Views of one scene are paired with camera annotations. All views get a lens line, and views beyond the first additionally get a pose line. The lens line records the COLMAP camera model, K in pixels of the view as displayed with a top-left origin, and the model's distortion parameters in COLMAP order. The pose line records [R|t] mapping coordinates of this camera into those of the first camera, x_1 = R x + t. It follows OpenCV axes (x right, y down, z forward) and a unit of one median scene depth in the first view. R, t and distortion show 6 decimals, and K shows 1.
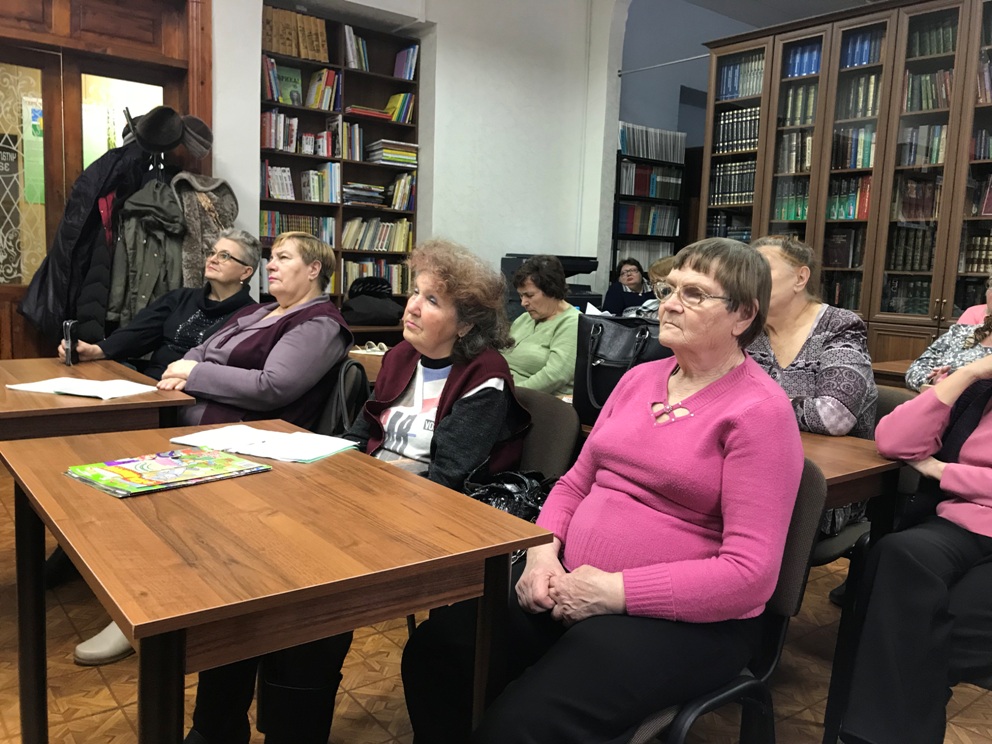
lens RADIAL K [[808.9, 0, 503.5], [0, 808.9, 364.3], [0, 0, 1]] dist [0.028279, -0.018104]
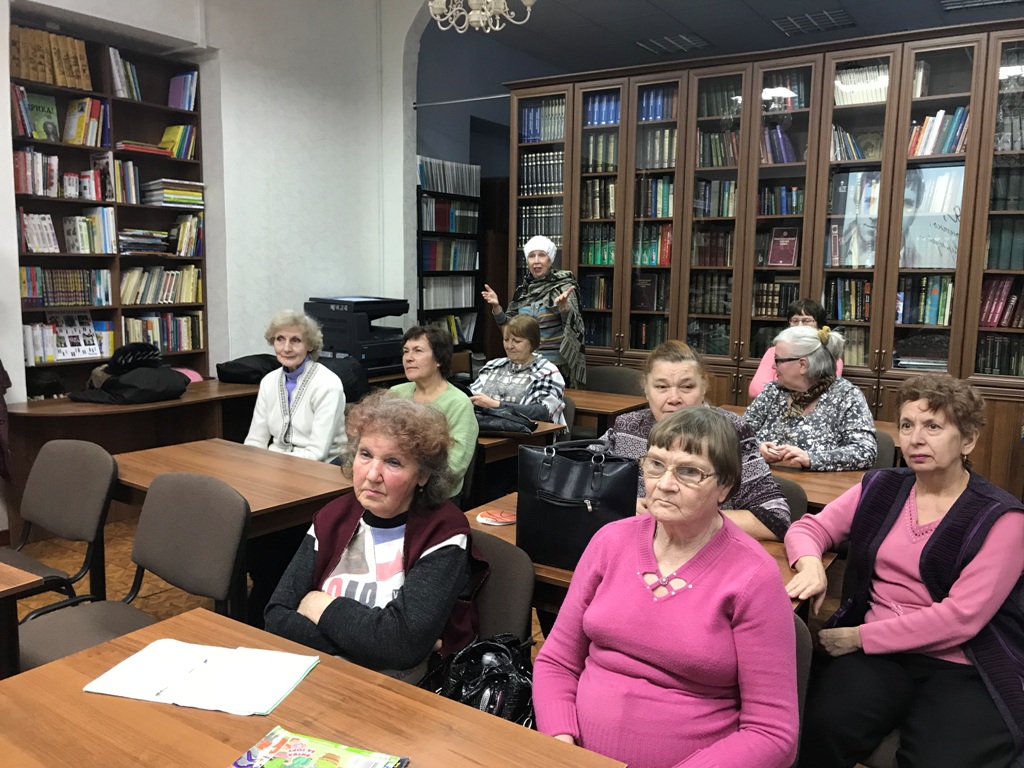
lens RADIAL K [[835.0, 0, 511.6], [0, 835.0, 381.3], [0, 0, 1]] dist [0.028279, -0.018104]
pose [[0.951956, -0.064339, 0.299401, -0.078172], [0.057494, 0.997845, 0.031624, -0.067476], [-0.300791, -0.012891, 0.953603, 0.016813]]
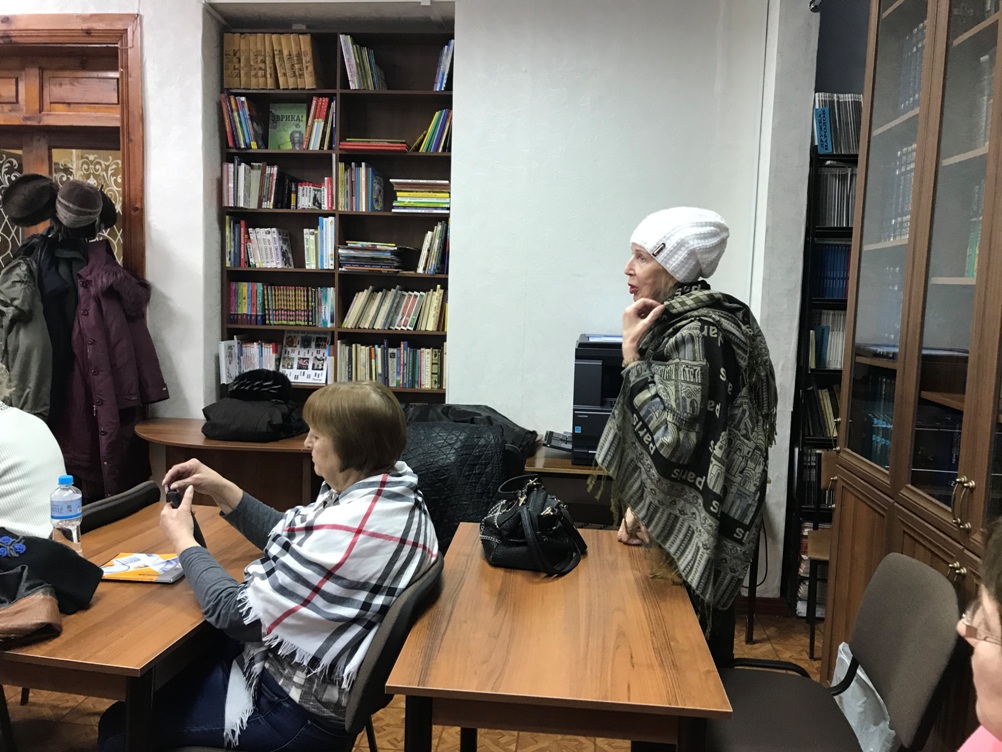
lens RADIAL K [[817.1, 0, 502.2], [0, 817.1, 377.2], [0, 0, 1]] dist [0.028279, -0.018104]
pose [[0.716041, 0.060328, -0.695447, 0.458347], [-0.090335, 0.995889, -0.006619, -0.108231], [0.692189, 0.067562, 0.718547, 0.572386]]
